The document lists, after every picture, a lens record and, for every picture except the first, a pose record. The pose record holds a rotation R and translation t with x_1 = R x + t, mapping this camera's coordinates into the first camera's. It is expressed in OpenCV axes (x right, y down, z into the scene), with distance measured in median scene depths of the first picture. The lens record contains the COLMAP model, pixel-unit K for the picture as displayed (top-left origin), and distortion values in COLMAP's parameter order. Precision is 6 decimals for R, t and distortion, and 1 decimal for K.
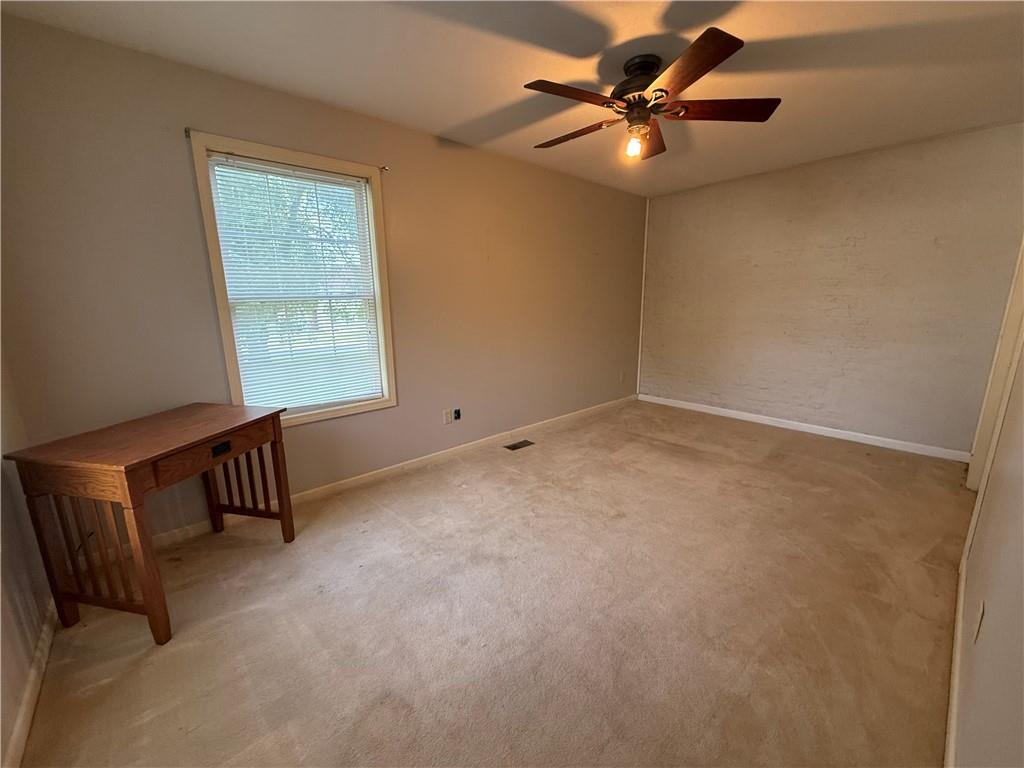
lens RADIAL K [[409.0, 0, 509.8], [0, 409.0, 384.8], [0, 0, 1]] dist [0.000276, -0.000129]
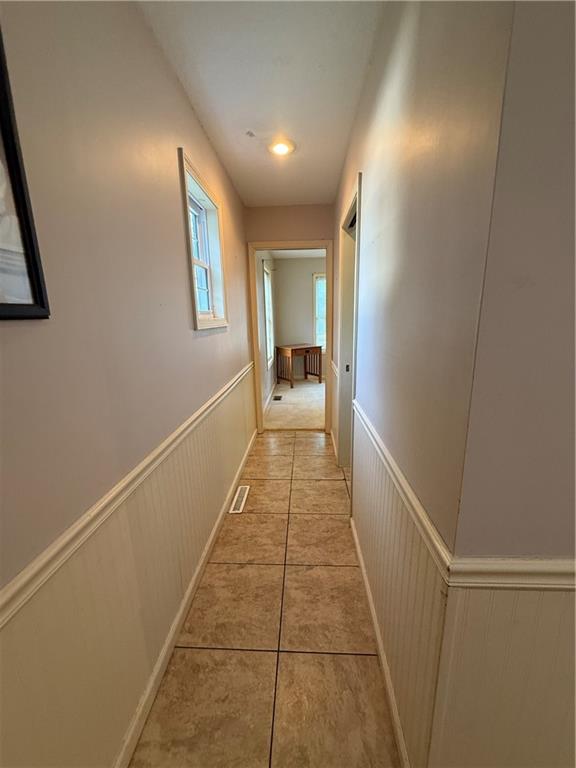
lens RADIAL K [[306.8, 0, 287.9], [0, 306.8, 383.4], [0, 0, 1]] dist [0.000276, -0.000129]
pose [[0.709803, 0.142393, -0.689858, 1.207528], [-0.128623, 0.989090, 0.071816, 0.239804], [0.692558, 0.037756, 0.720373, -1.233327]]
